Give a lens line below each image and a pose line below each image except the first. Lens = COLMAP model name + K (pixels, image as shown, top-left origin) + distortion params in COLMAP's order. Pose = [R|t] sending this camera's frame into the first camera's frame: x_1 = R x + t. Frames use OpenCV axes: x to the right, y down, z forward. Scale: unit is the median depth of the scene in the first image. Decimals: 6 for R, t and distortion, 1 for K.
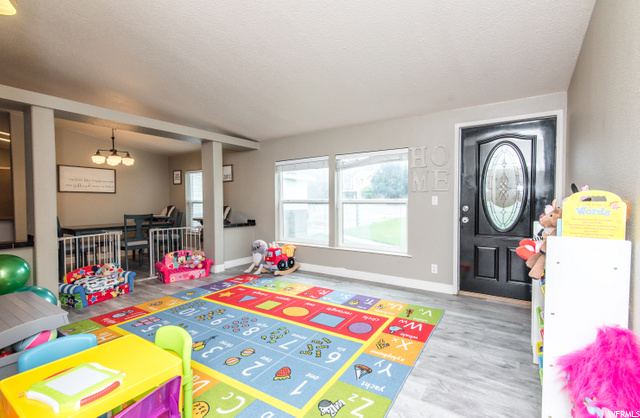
lens RADIAL K [[289.3, 0, 320.0], [0, 289.3, 209.0], [0, 0, 1]] dist [0.004087, 0.000139]
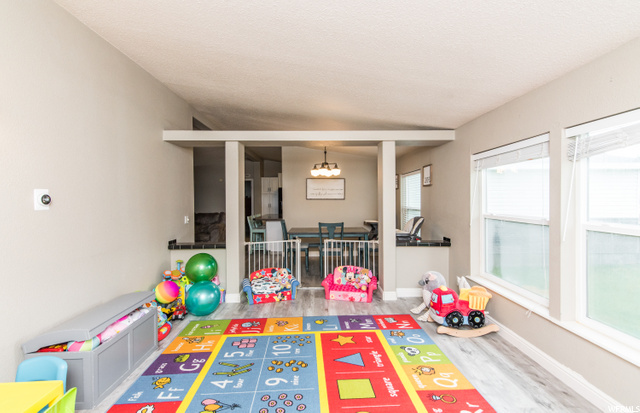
lens RADIAL K [[284.8, 0, 322.2], [0, 284.8, 202.6], [0, 0, 1]] dist [0.003227, 0.000179]
pose [[0.576715, 0.010402, -0.816879, 0.273106], [-0.016899, 0.999857, 0.000801, -0.075759], [0.816770, 0.013342, 0.576809, 0.526185]]
